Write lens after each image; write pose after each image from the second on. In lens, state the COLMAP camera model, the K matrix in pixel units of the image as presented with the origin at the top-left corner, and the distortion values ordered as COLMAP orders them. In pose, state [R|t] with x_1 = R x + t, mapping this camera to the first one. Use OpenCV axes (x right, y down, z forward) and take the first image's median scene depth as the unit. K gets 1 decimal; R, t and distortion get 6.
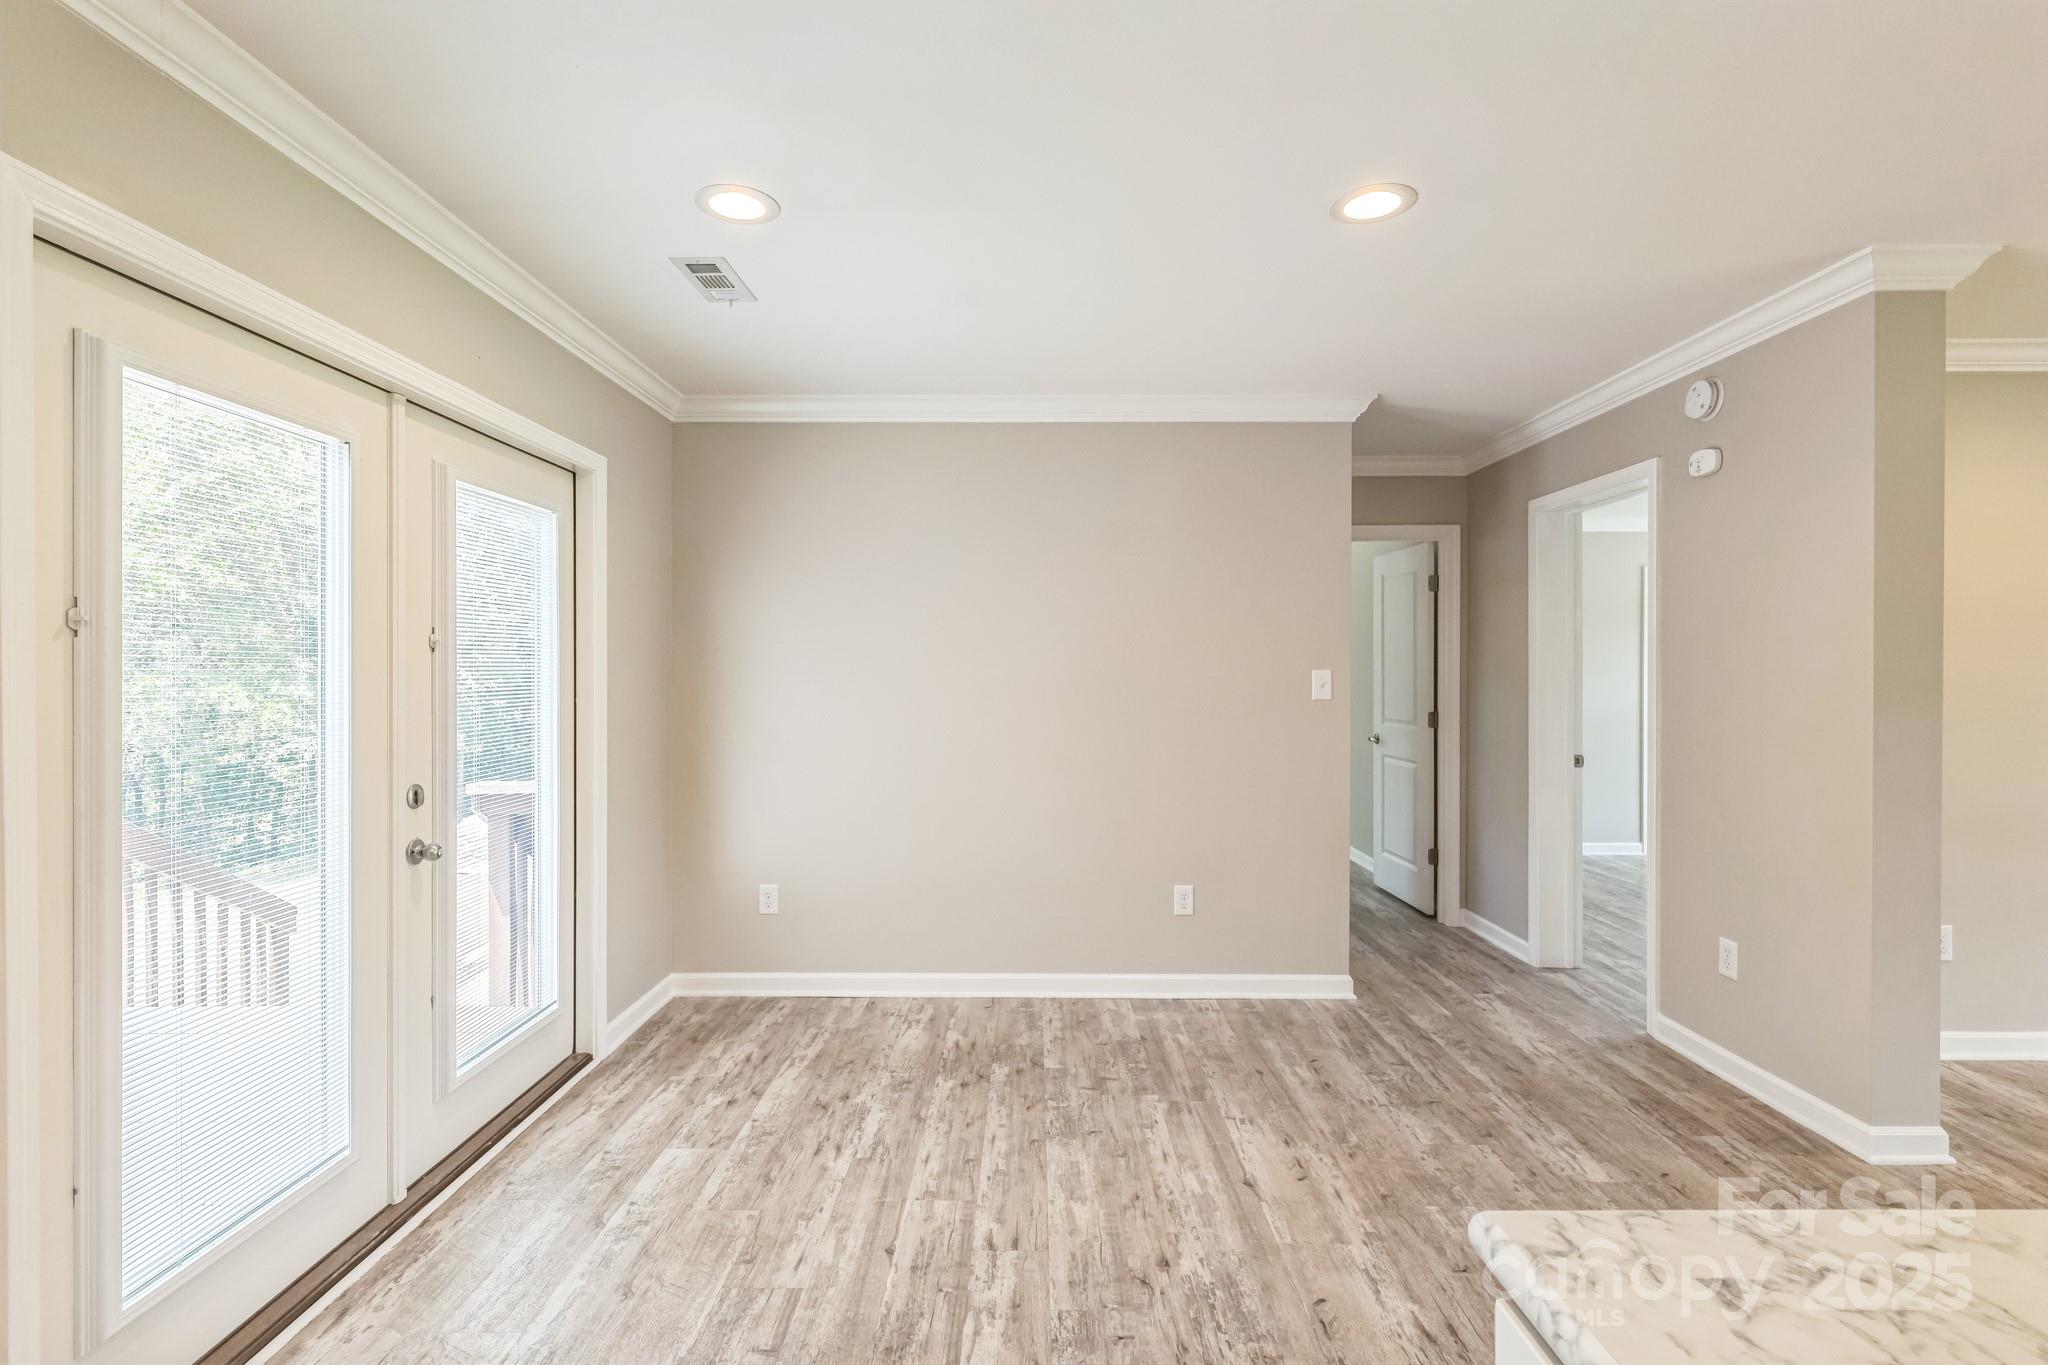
lens RADIAL K [[944.8, 0, 1024.0], [0, 944.8, 682.5], [0, 0, 1]] dist [0.001777, -0.000590]
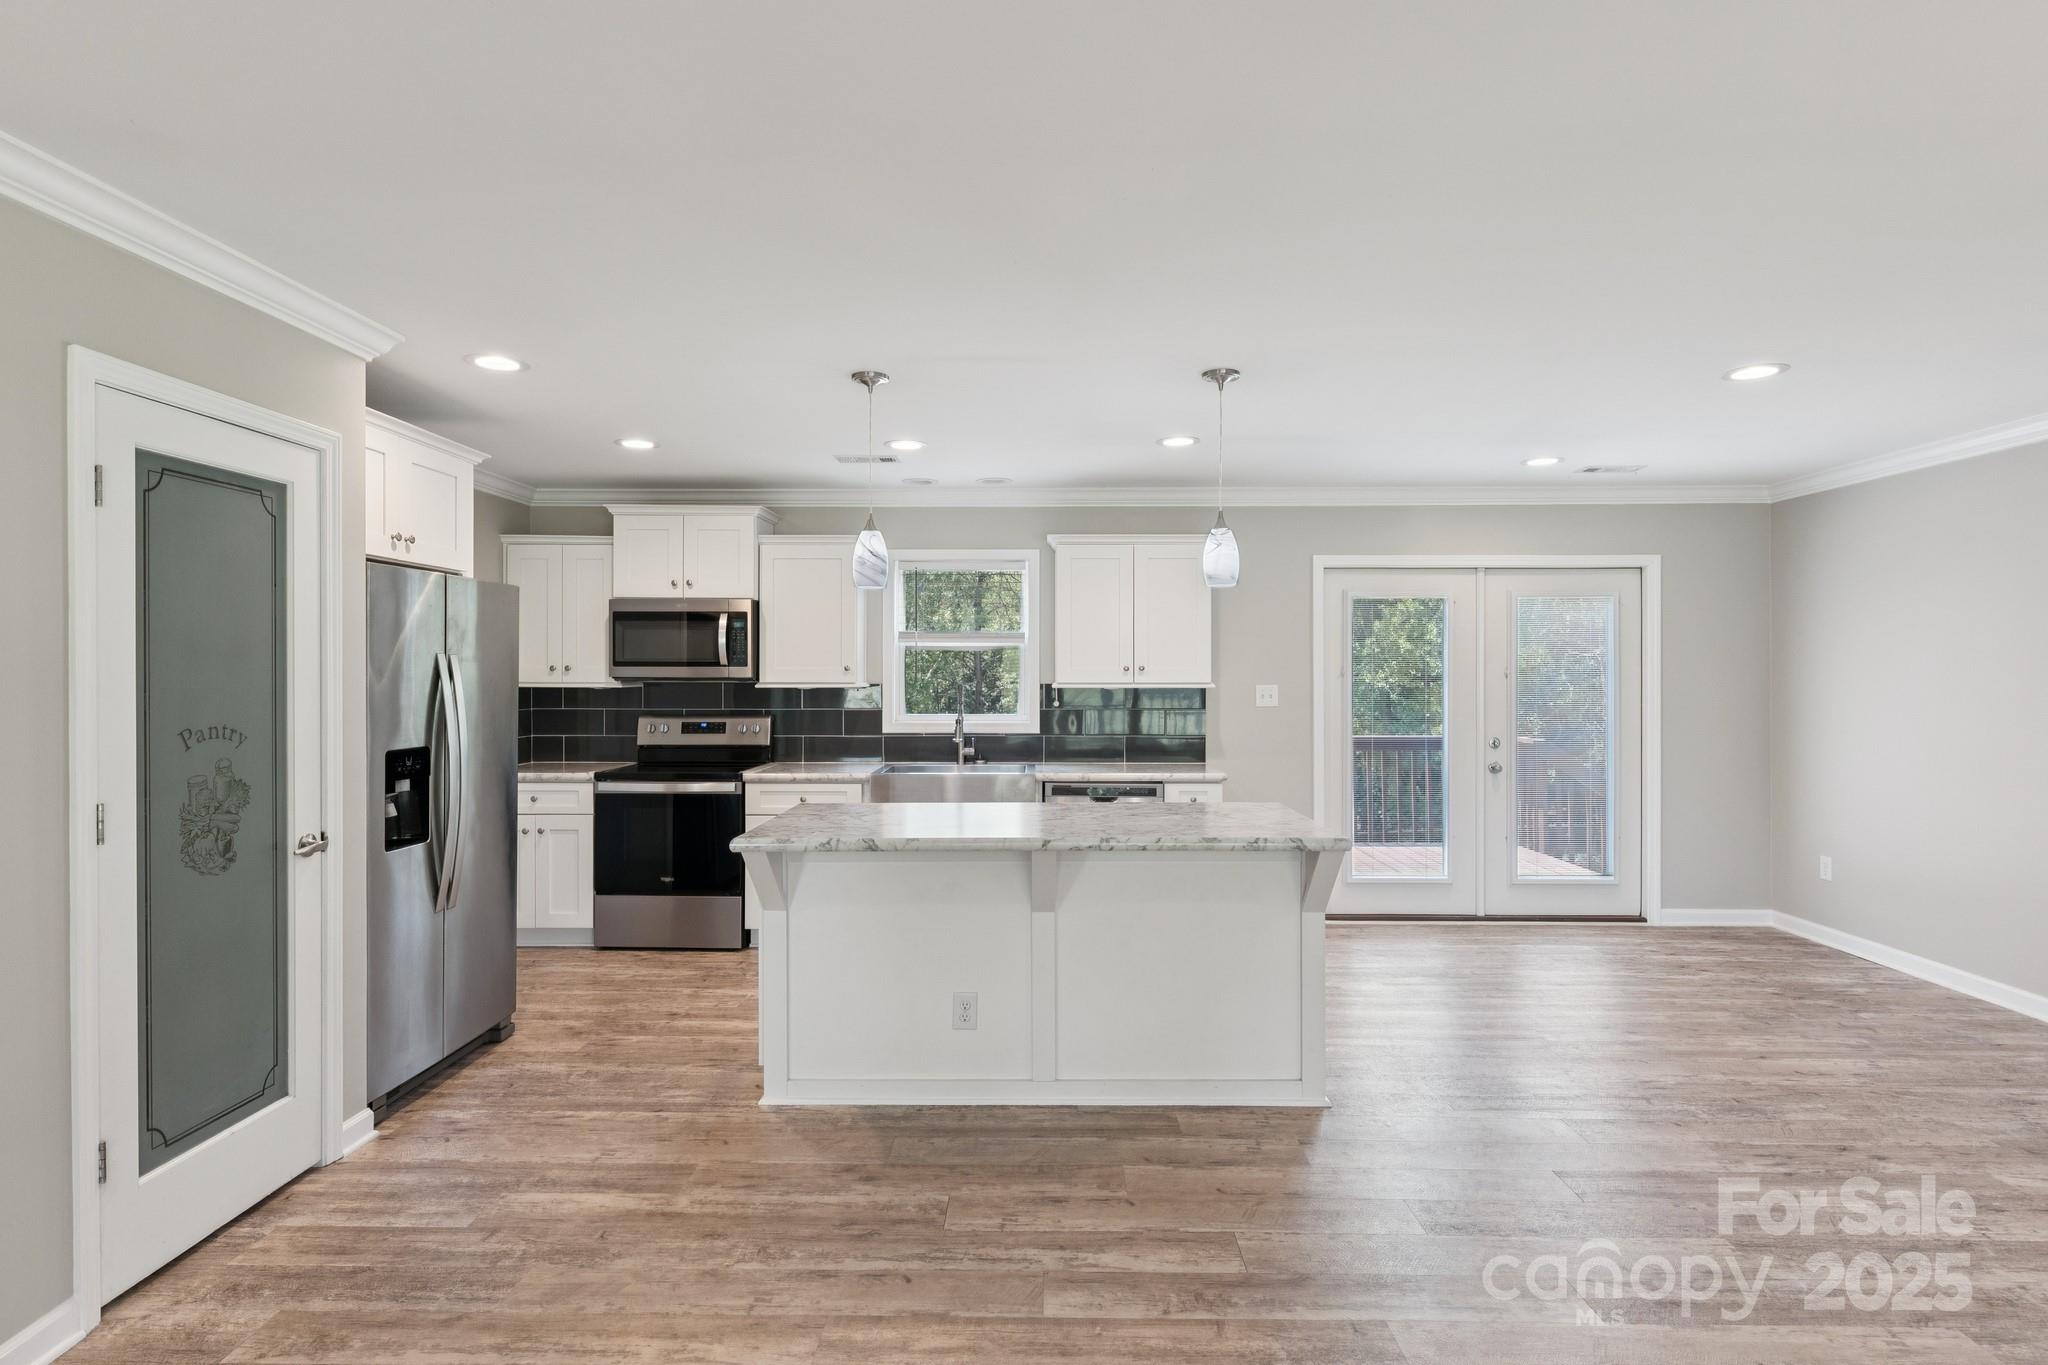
lens RADIAL K [[1056.0, 0, 1024.0], [0, 1056.0, 682.5], [0, 0, 1]] dist [0.000405, 0.000618]
pose [[-0.010144, 0.005912, -0.999931, 1.558568], [-0.005548, 0.999967, 0.005969, -0.028201], [0.999933, 0.005608, -0.010111, -0.077963]]
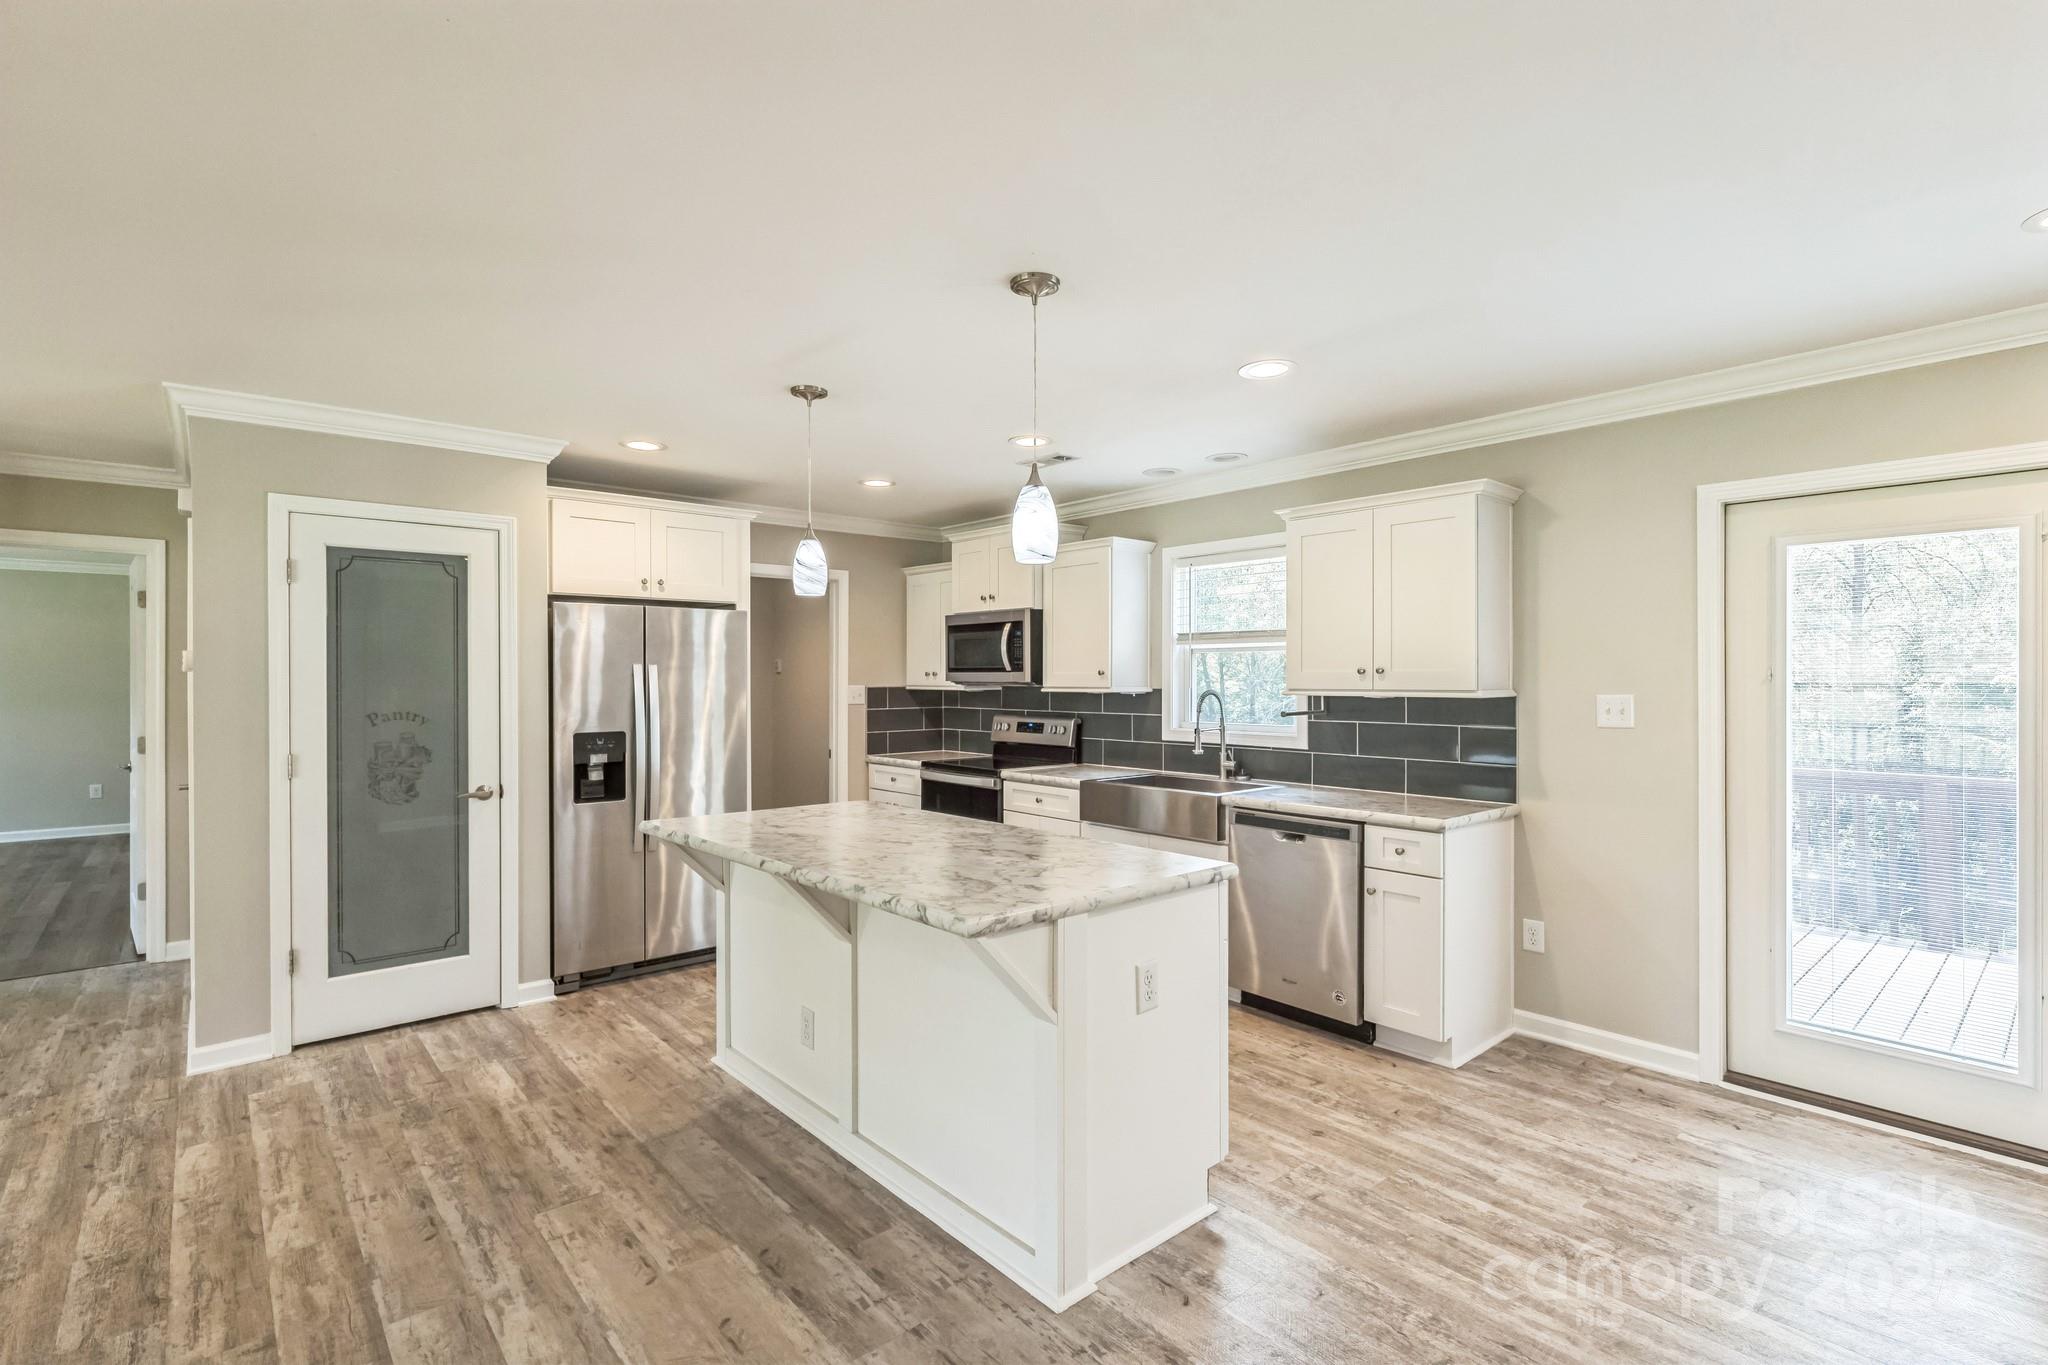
lens RADIAL K [[950.8, 0, 1024.0], [0, 950.8, 682.5], [0, 0, 1]] dist [-0.001455, 0.000121]
pose [[-0.751356, 0.002112, -0.659894, 0.848443], [-0.003275, 0.999971, 0.006928, -0.034491], [0.659889, 0.007367, -0.751327, 0.810345]]
